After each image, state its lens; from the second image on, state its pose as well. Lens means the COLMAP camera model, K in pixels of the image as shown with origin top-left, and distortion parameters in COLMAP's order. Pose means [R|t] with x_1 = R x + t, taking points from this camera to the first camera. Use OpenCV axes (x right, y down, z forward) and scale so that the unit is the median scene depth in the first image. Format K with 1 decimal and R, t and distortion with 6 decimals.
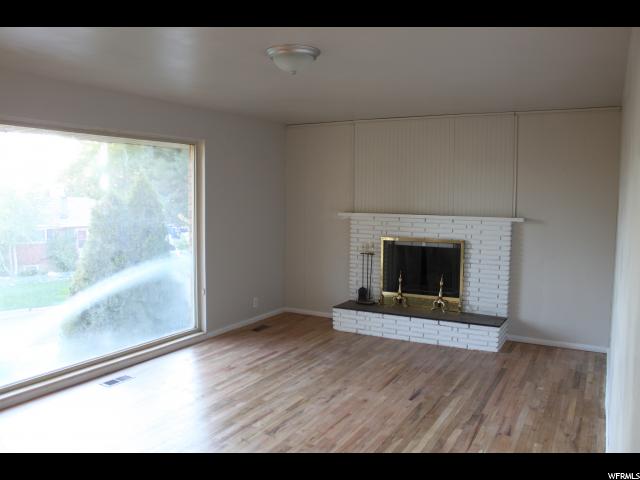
lens RADIAL K [[550.4, 0, 320.0], [0, 550.4, 240.0], [0, 0, 1]] dist [-0.097587, 0.011751]
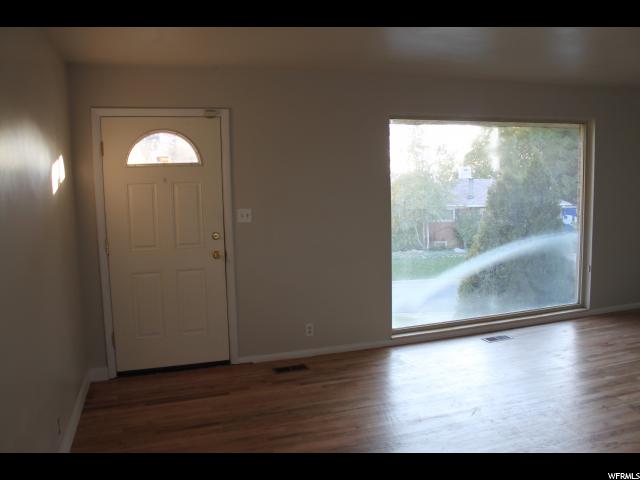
lens RADIAL K [[550.4, 0, 320.0], [0, 550.4, 240.0], [0, 0, 1]] dist [-0.097587, 0.011751]
pose [[0.754170, 0.047589, -0.654953, 0.063026], [-0.025524, 0.998741, 0.043178, 0.011378], [0.656184, -0.015847, 0.754435, -0.078718]]
